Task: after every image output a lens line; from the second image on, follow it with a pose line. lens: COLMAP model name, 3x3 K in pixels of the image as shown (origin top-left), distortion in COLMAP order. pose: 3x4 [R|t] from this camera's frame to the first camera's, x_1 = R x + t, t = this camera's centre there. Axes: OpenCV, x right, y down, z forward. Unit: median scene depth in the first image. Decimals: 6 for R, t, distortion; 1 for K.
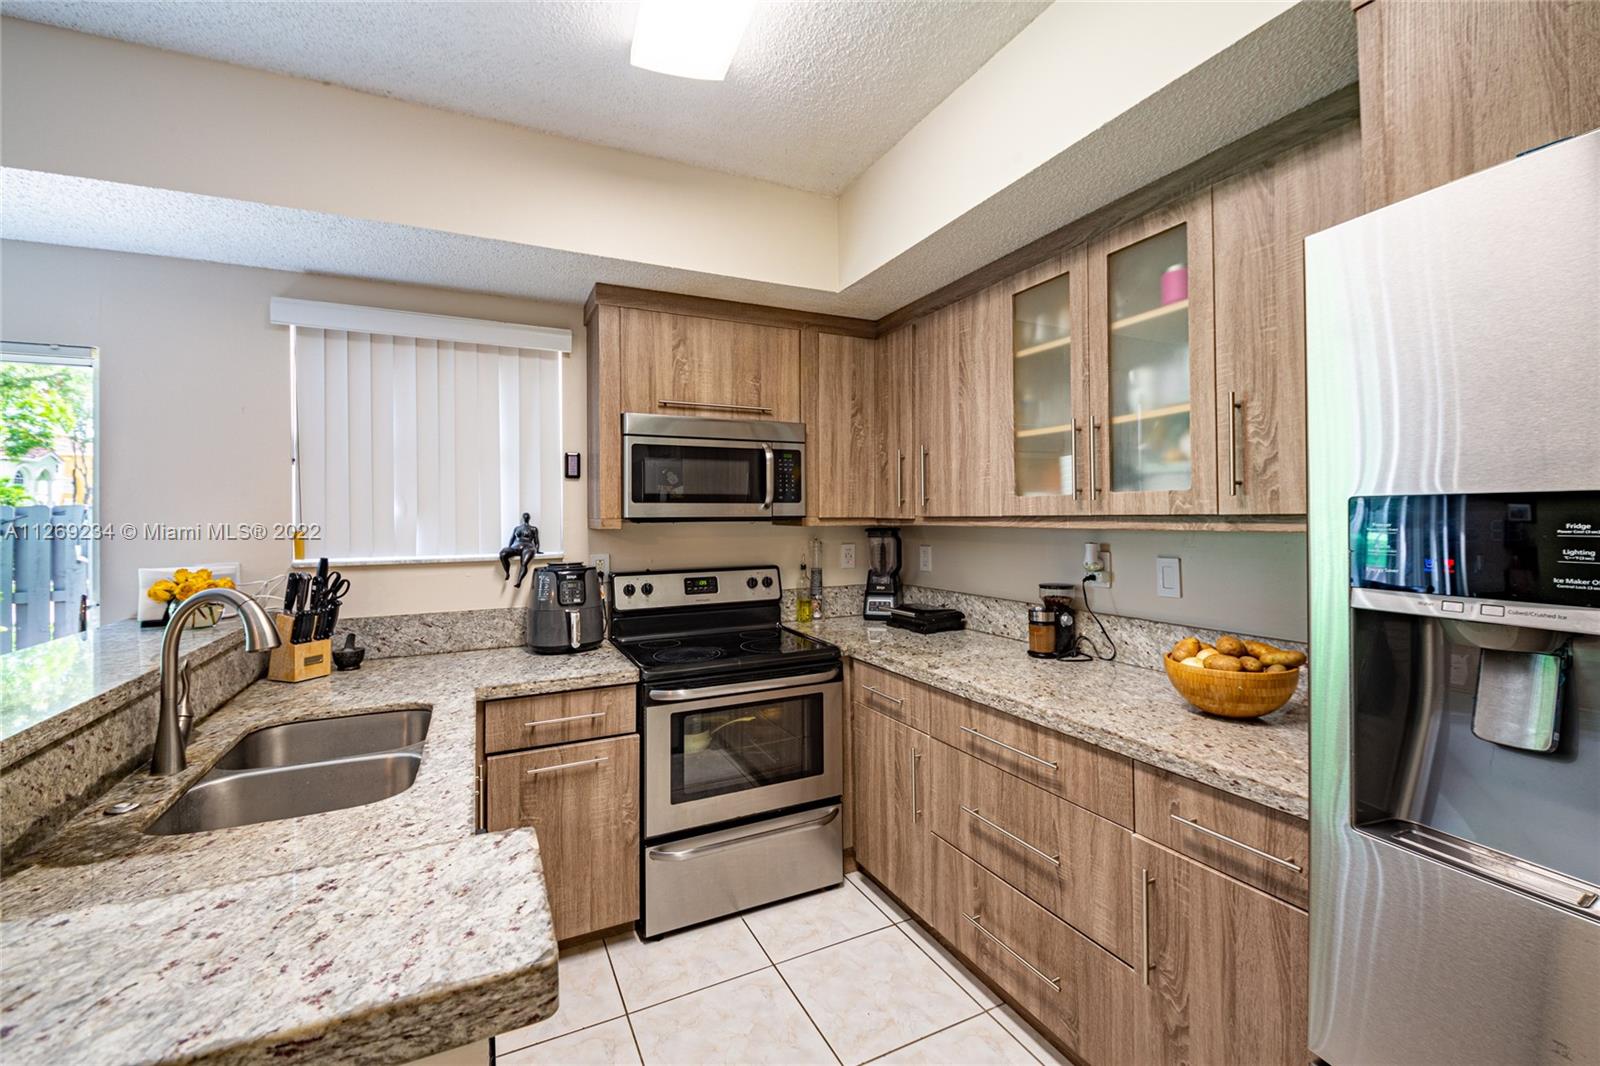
lens RADIAL K [[676.7, 0, 809.4], [0, 676.7, 505.1], [0, 0, 1]] dist [0.002318, -0.003546]
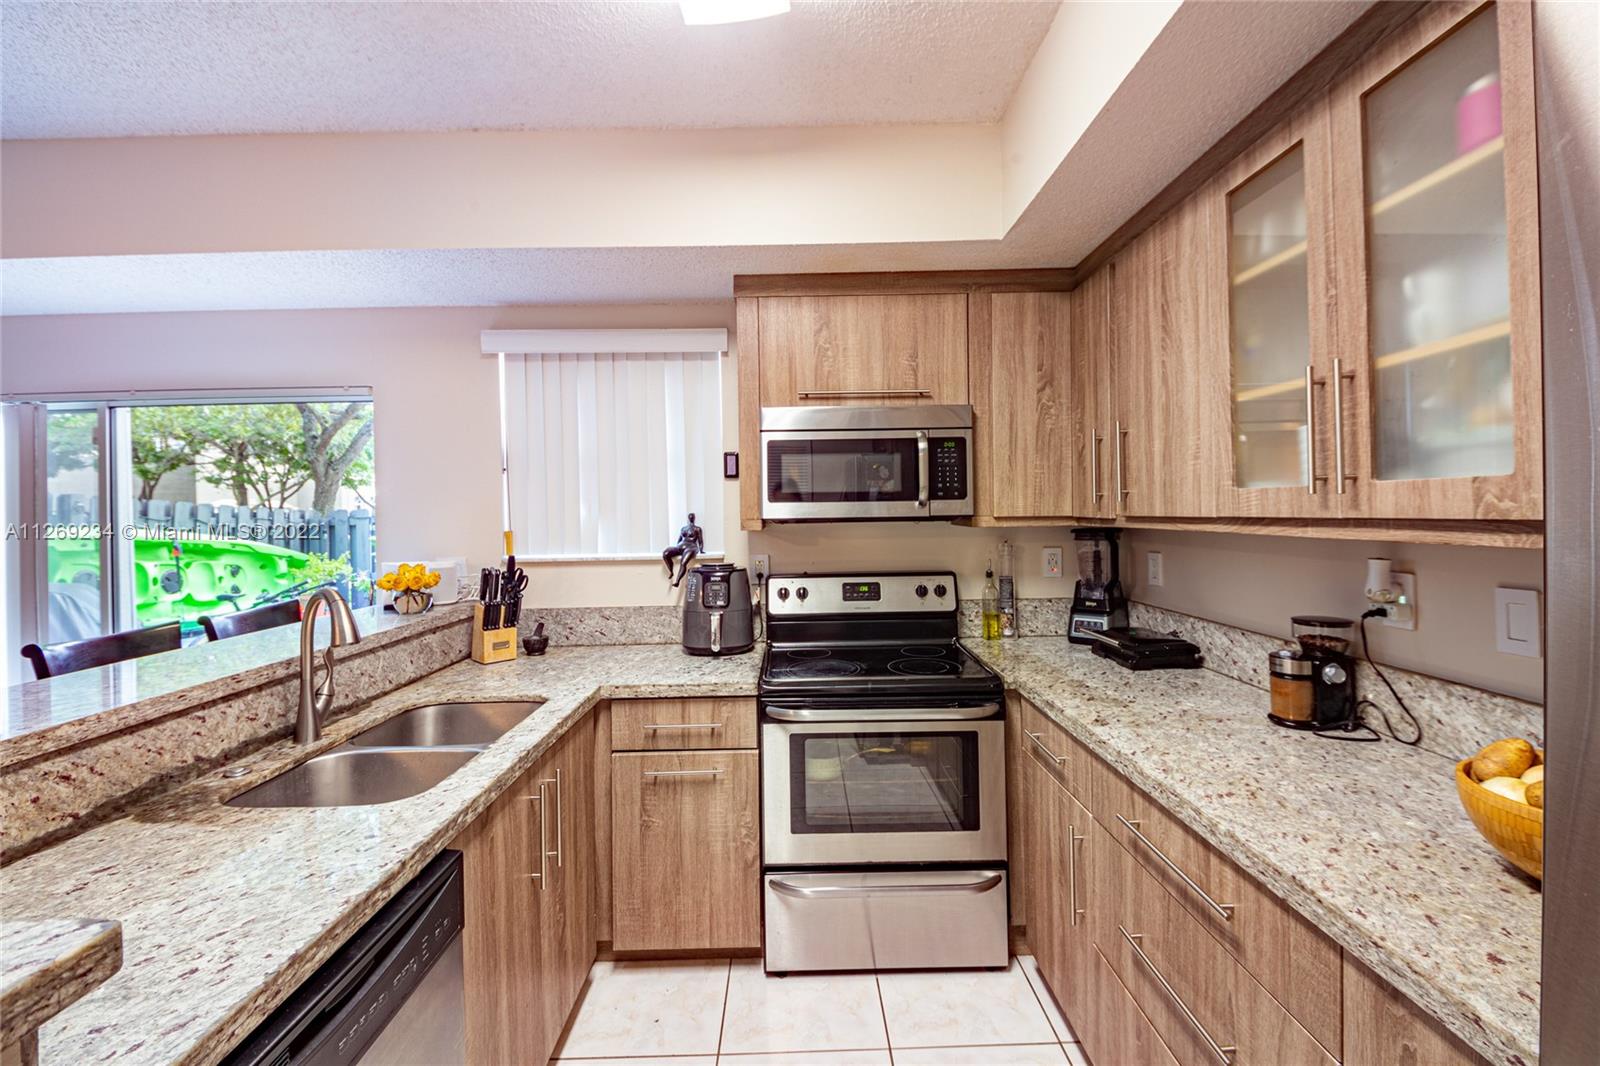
lens RADIAL K [[677.4, 0, 797.3], [0, 677.4, 505.7], [0, 0, 1]] dist [0.009901, -0.018150]
pose [[0.895484, -0.009348, -0.444996, 0.201996], [0.015663, 0.999822, 0.010515, -0.009067], [0.444819, -0.016386, 0.895471, 0.178511]]
